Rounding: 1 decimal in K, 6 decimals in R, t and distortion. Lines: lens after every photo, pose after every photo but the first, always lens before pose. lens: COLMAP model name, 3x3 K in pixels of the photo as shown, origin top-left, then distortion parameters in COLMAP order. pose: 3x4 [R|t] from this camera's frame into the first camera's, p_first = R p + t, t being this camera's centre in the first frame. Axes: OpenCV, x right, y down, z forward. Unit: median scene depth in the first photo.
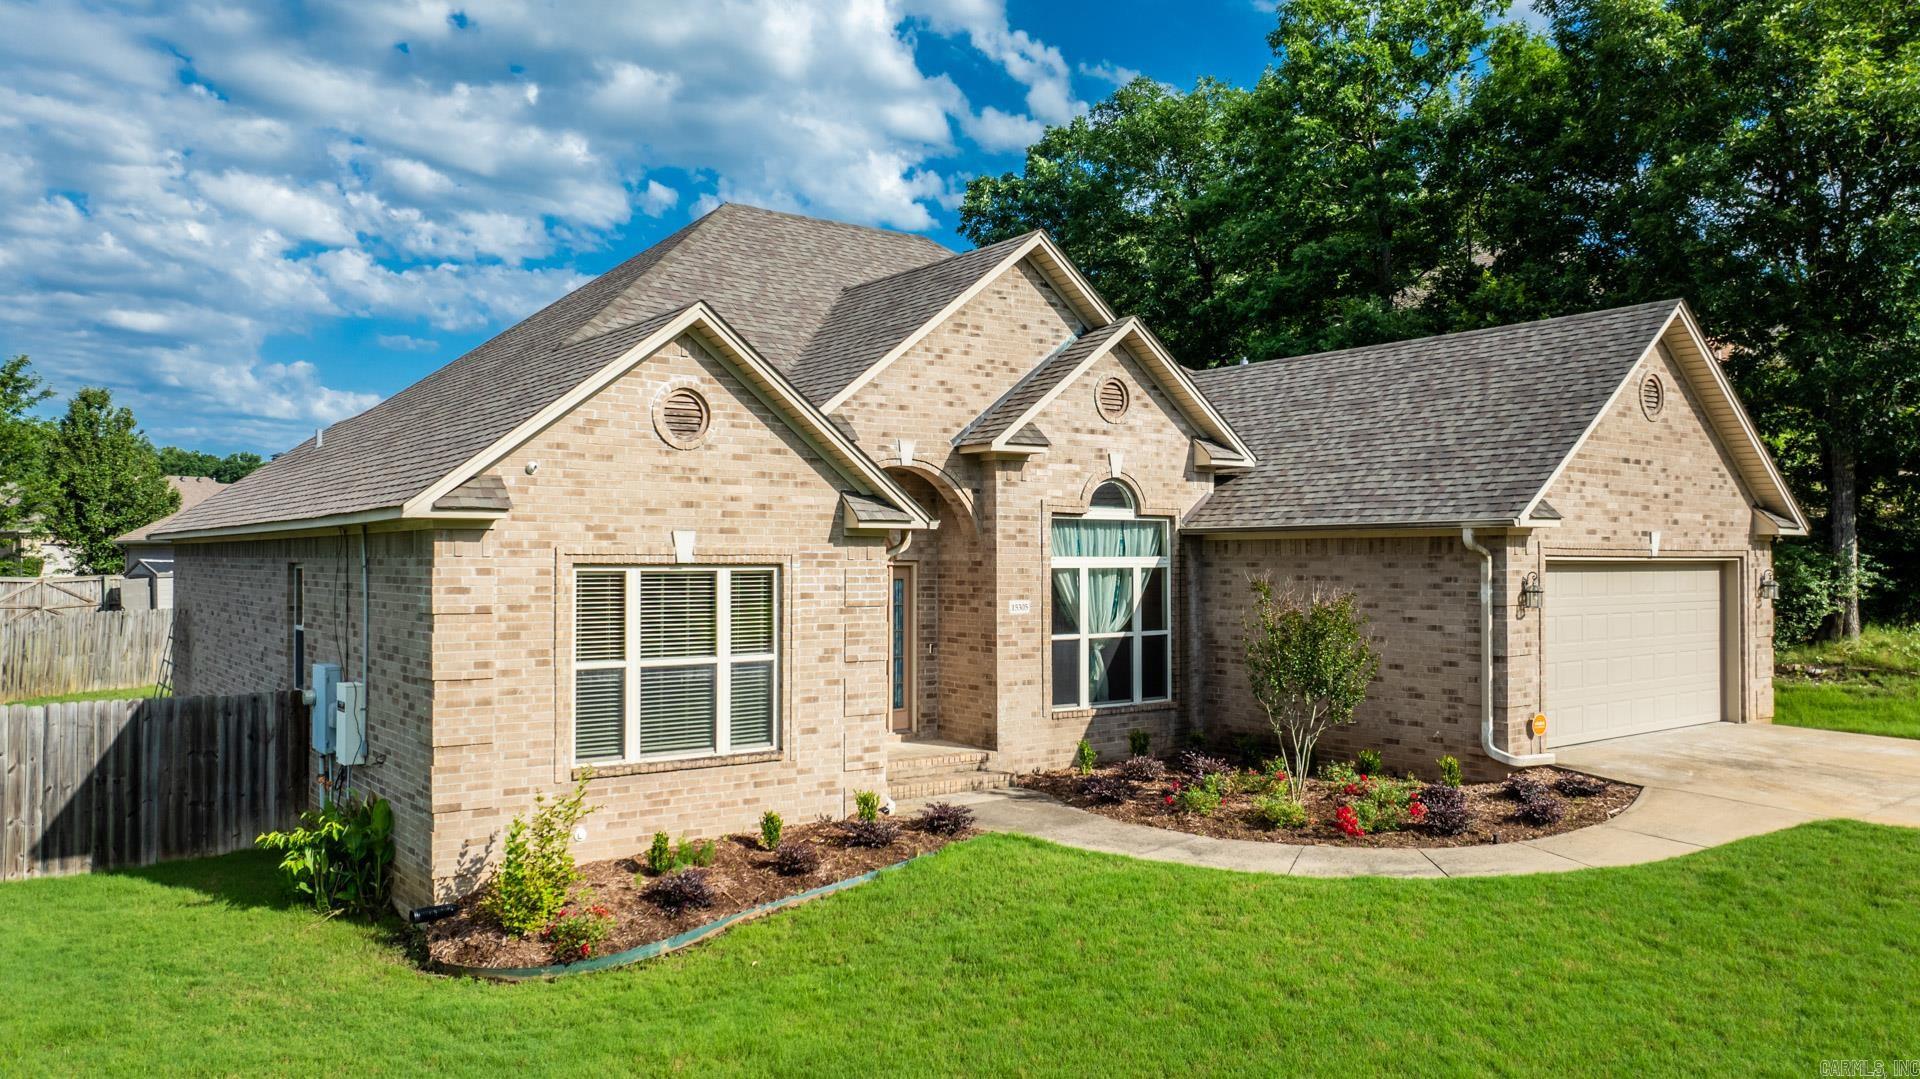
lens RADIAL K [[1360.0, 0, 956.5], [0, 1360.0, 540.8], [0, 0, 1]] dist [-0.028435, 0.028003]
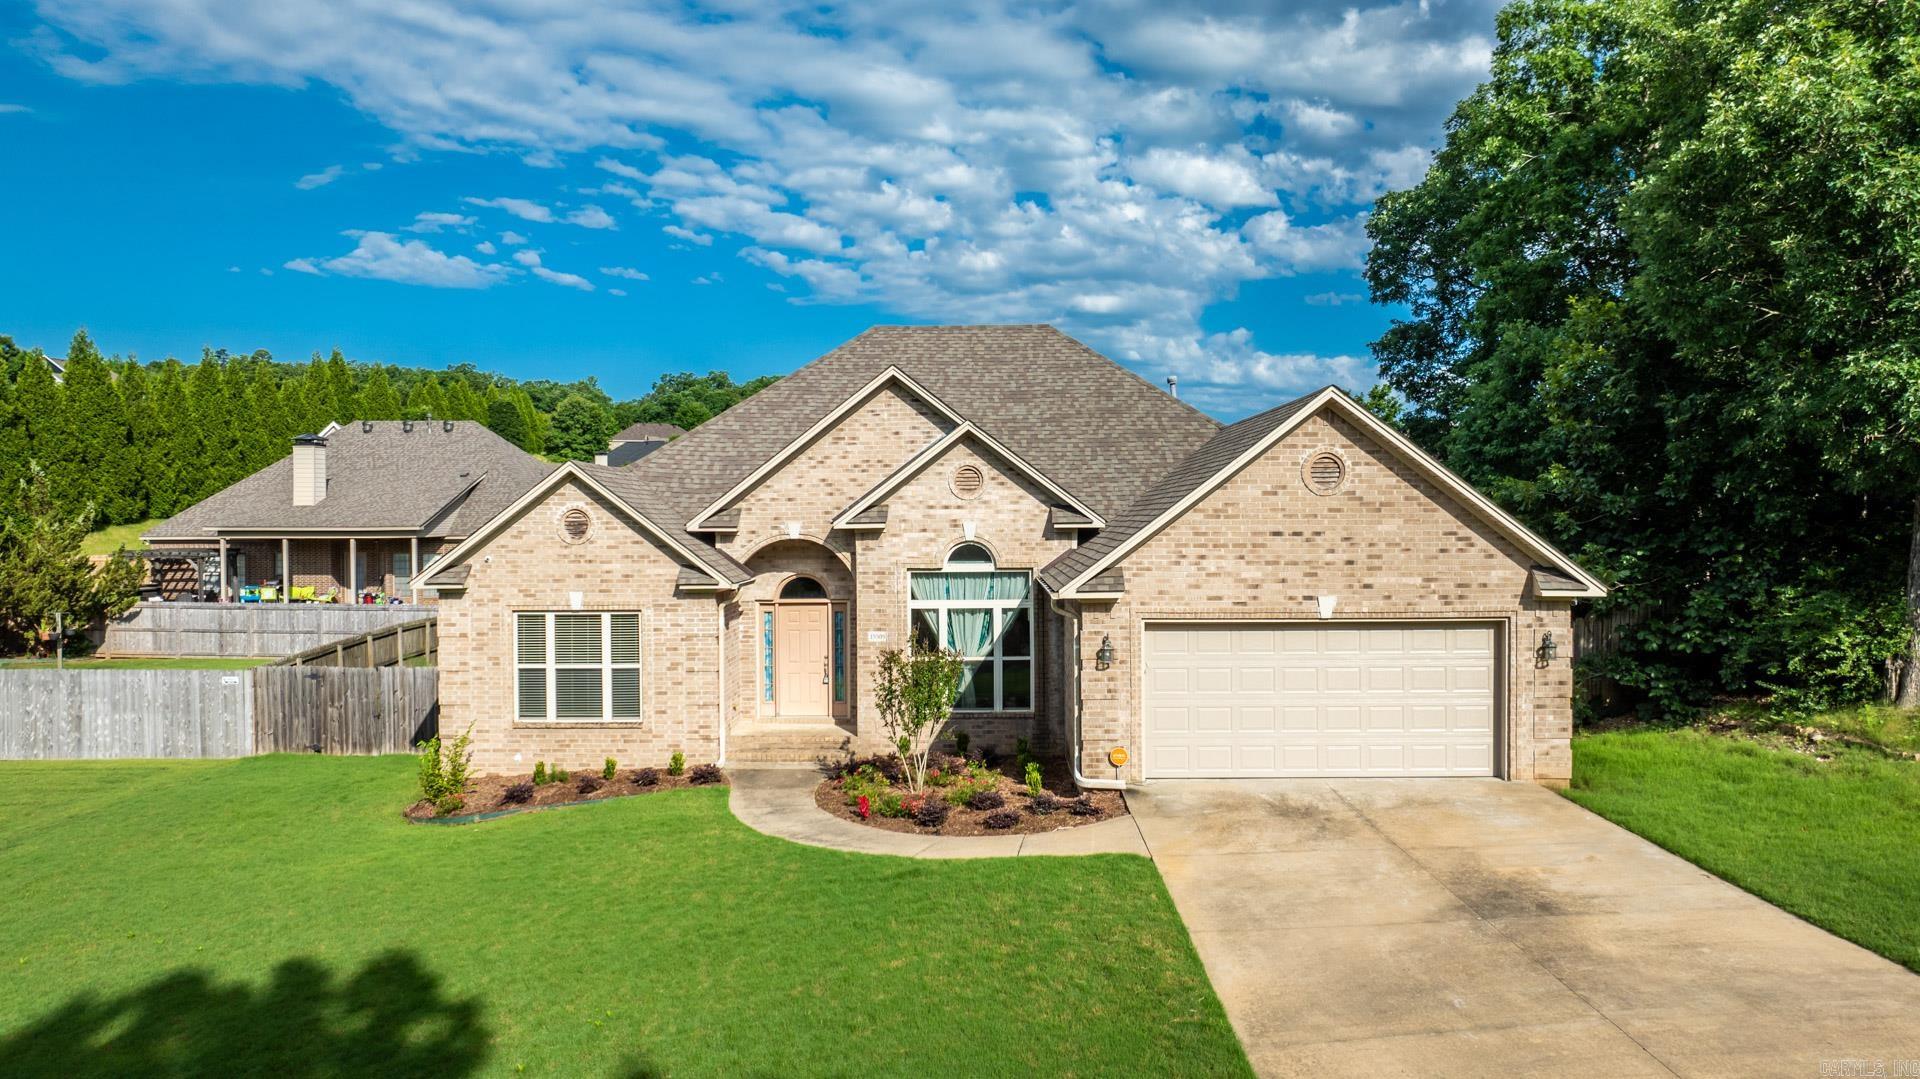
lens RADIAL K [[1360.0, 0, 978.6], [0, 1360.0, 535.0], [0, 0, 1]] dist [-0.028435, 0.028003]
pose [[0.792500, 0.004414, -0.609857, 0.994233], [0.015481, 0.999506, 0.027352, -0.093645], [0.609676, -0.031118, 0.792040, -0.047525]]
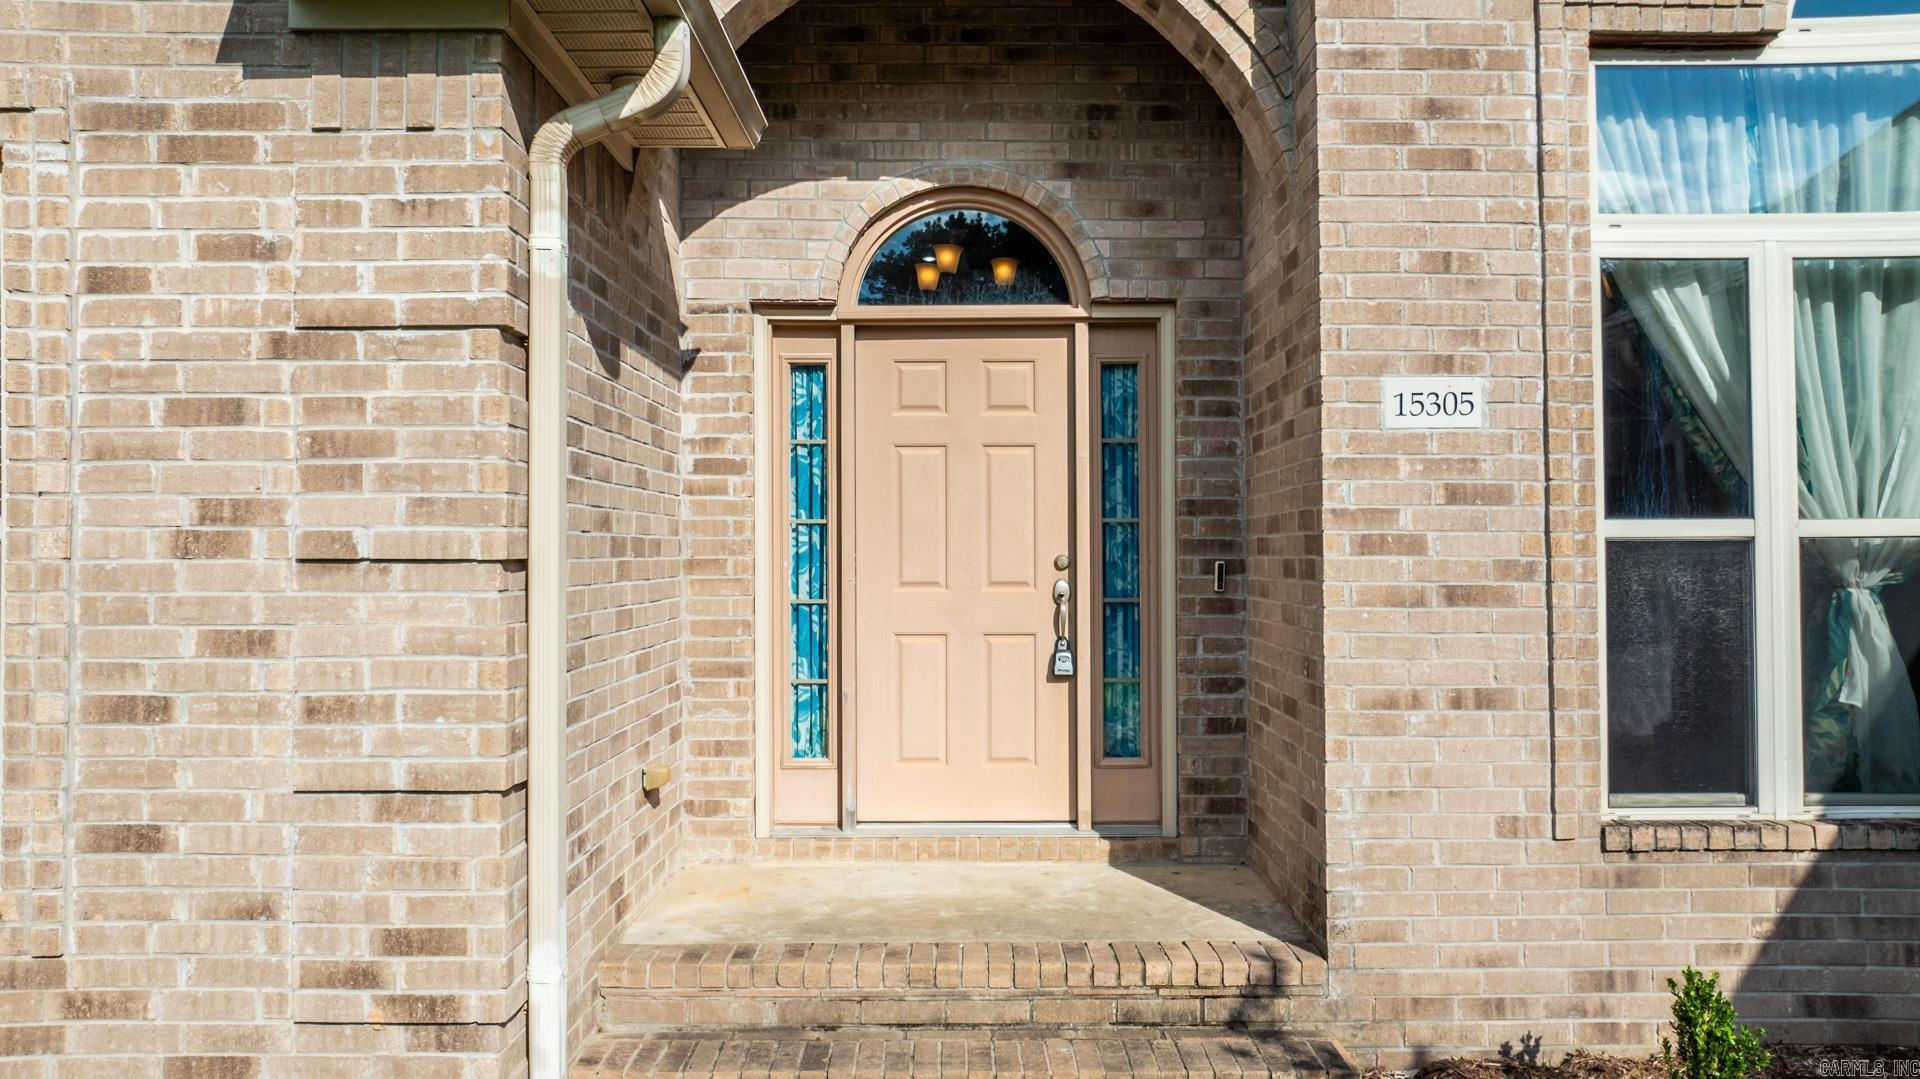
lens RADIAL K [[1360.0, 0, 968.5], [0, 1360.0, 536.9], [0, 0, 1]] dist [-0.028435, 0.028003]
pose [[0.802024, -0.015657, -0.597087, 0.129424], [0.014399, 0.999873, -0.006877, 0.075049], [0.597119, -0.003082, 0.802147, 0.747746]]
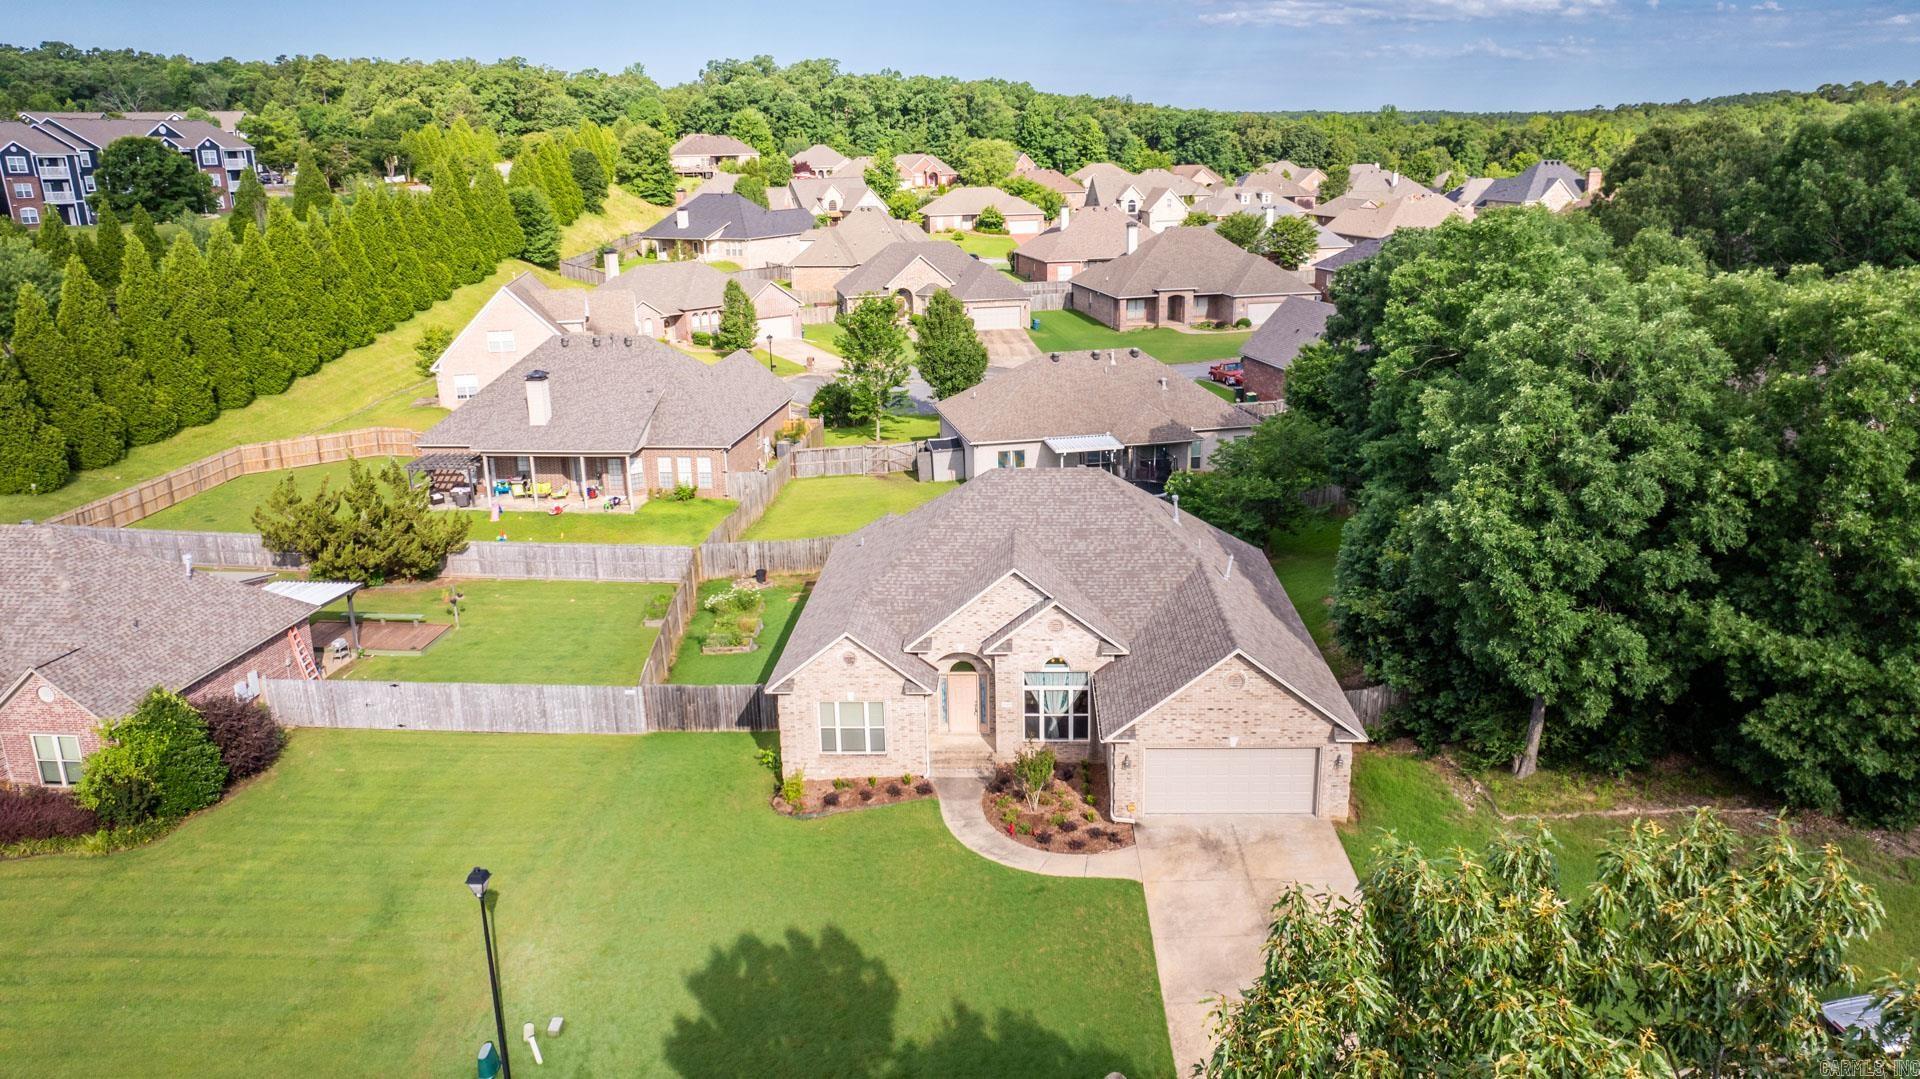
lens RADIAL K [[1360.0, 0, 987.0], [0, 1360.0, 519.2], [0, 0, 1]] dist [-0.028435, 0.028003]
pose [[0.778420, 0.156165, -0.608009, 1.574694], [0.026893, 0.959377, 0.280843, -1.045287], [0.627168, -0.234965, 0.742598, -0.903885]]
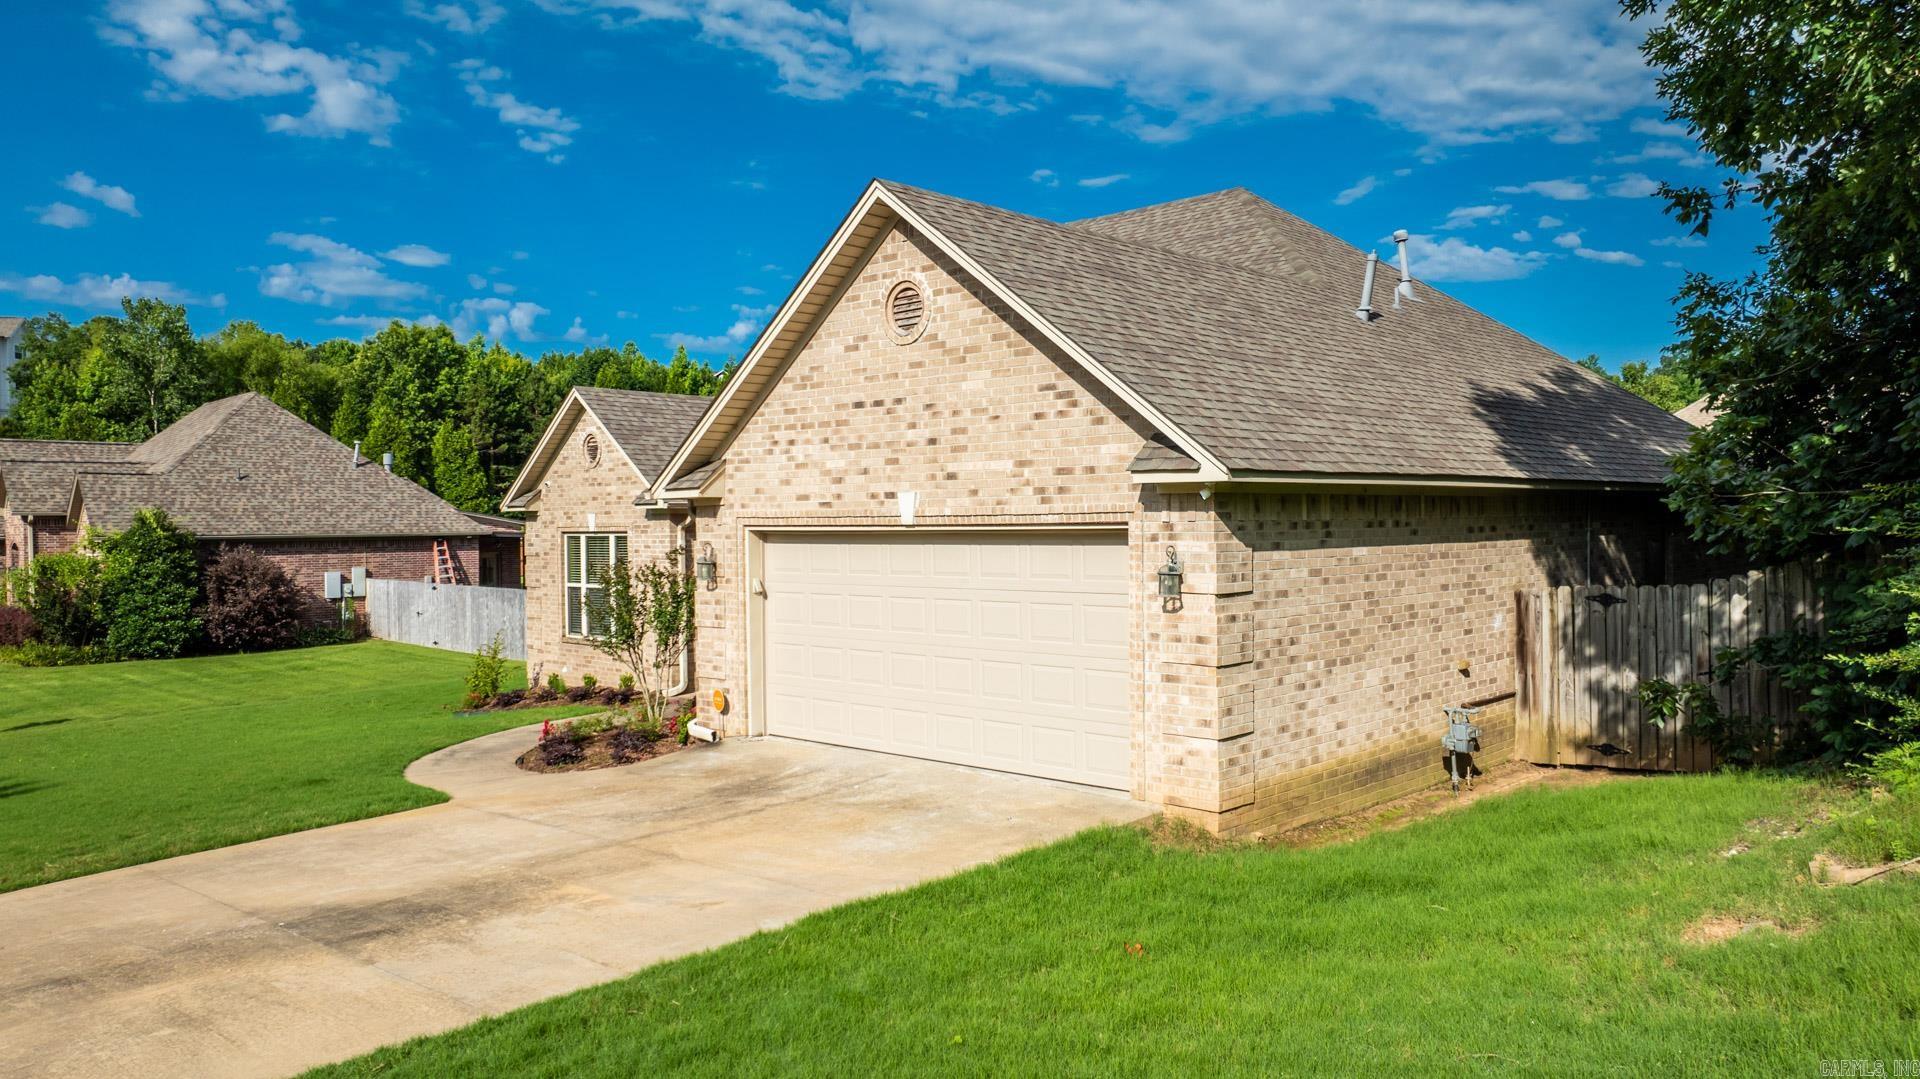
lens RADIAL K [[1360.0, 0, 967.7], [0, 1360.0, 527.3], [0, 0, 1]] dist [-0.028435, 0.028003]
pose [[0.166323, 0.003785, -0.986064, 1.301794], [0.028844, 0.999546, 0.008702, 0.007454], [0.985649, -0.029889, 0.166139, 0.934024]]
